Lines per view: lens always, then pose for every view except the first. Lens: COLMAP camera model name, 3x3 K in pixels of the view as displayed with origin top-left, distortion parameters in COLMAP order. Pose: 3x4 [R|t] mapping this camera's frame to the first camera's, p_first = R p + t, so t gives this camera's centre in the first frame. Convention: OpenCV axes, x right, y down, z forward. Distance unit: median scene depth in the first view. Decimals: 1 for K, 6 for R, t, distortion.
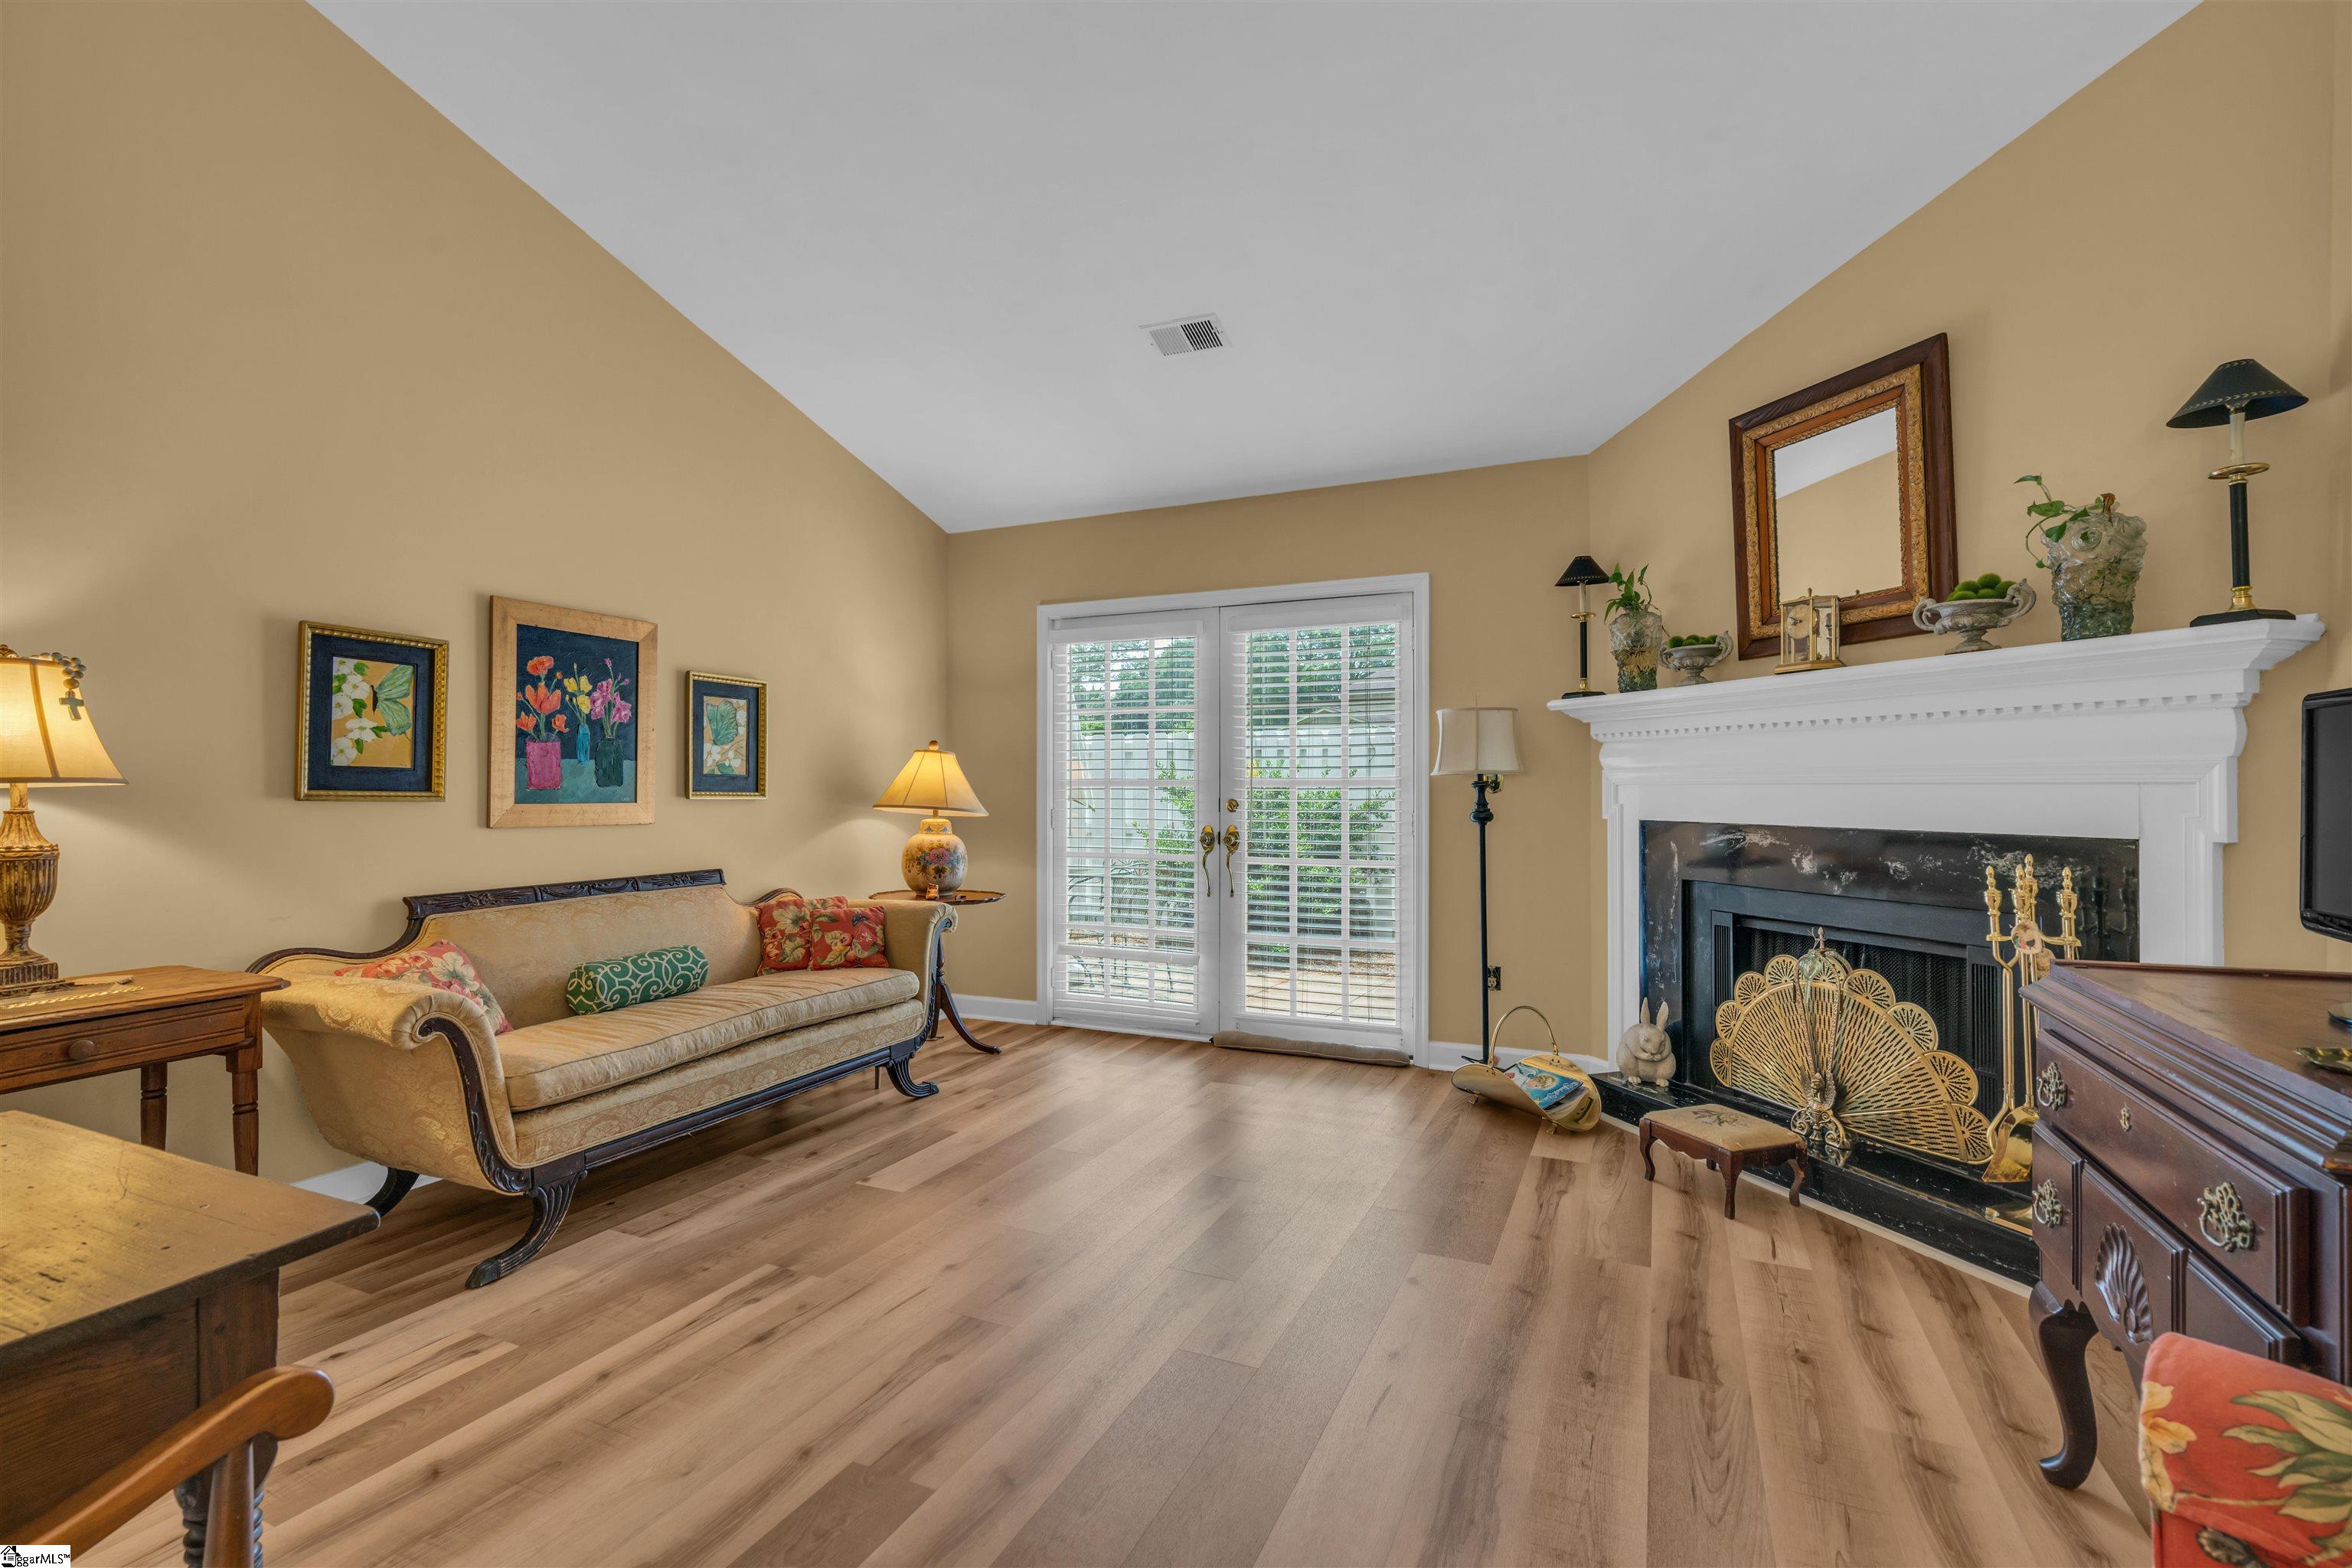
lens RADIAL K [[1068.7, 0, 1157.0], [0, 1068.7, 789.1], [0, 0, 1]] dist [-0.002893, 0.002894]
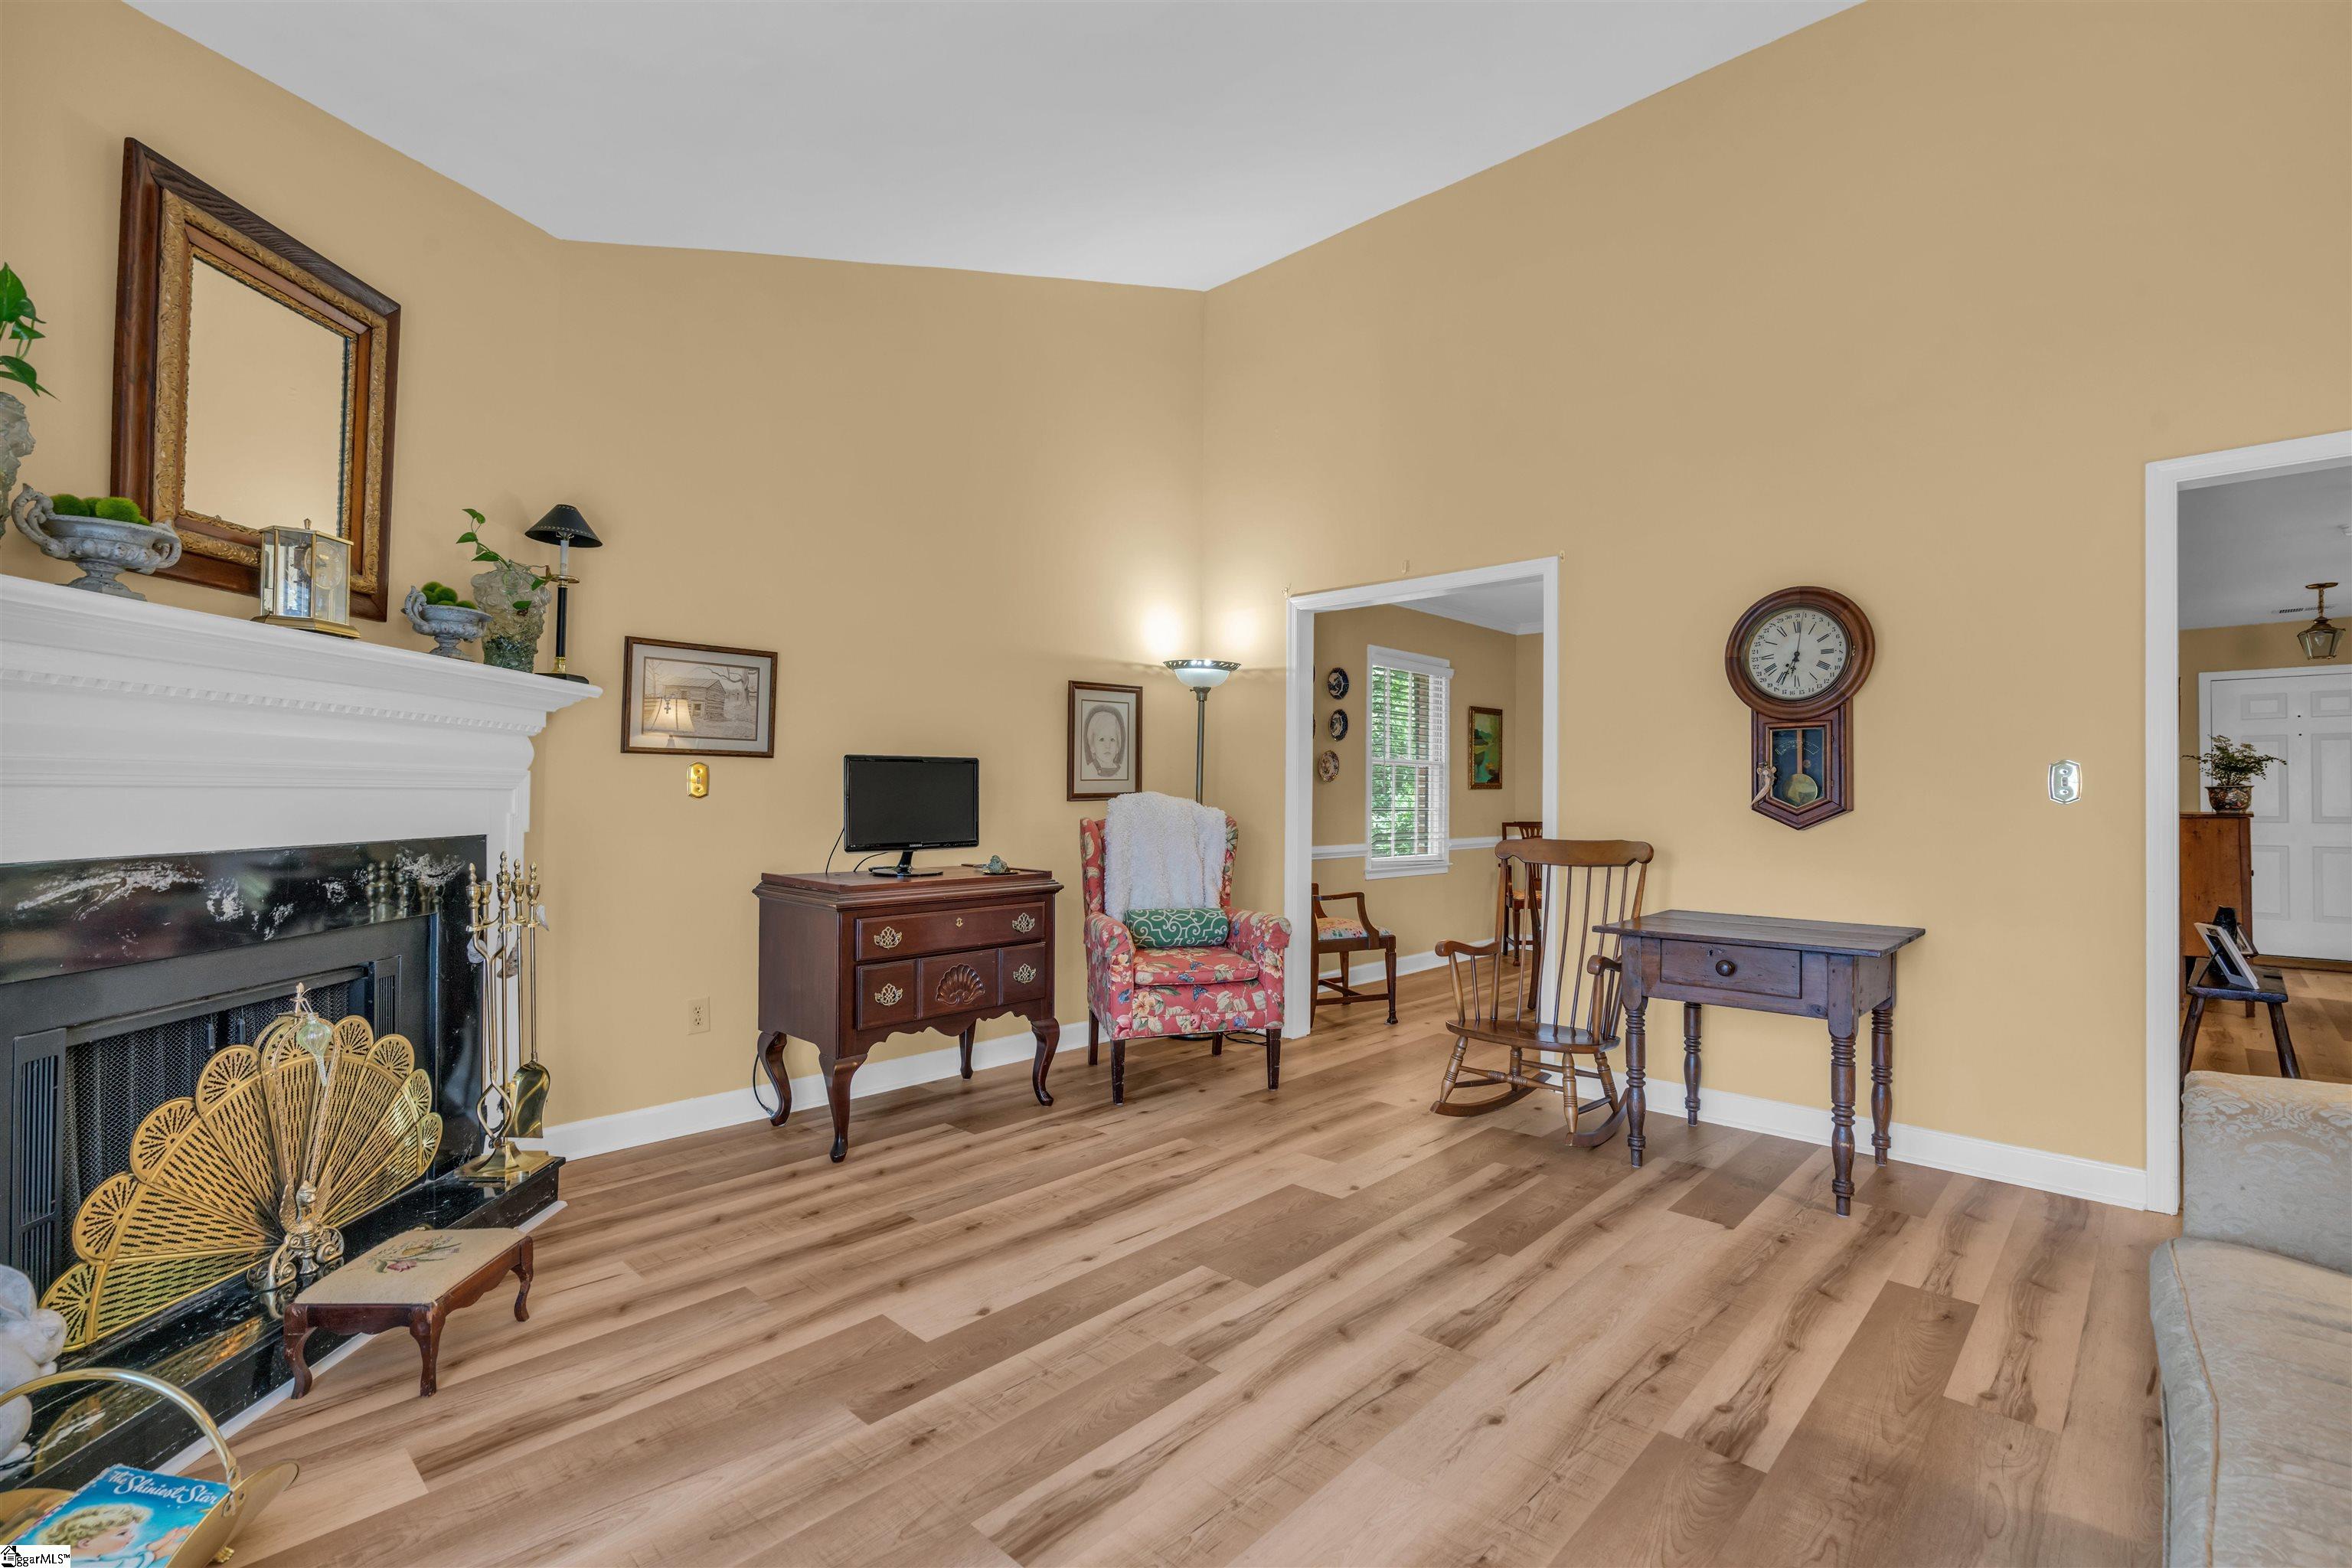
lens RADIAL K [[1068.7, 0, 1165.1], [0, 1068.7, 781.7], [0, 0, 1]] dist [-0.002893, 0.002894]
pose [[-0.949690, -0.000906, 0.313191, -0.163025], [-0.004264, 0.999941, -0.010035, -0.003916], [-0.313164, -0.010865, -0.949637, 1.422645]]
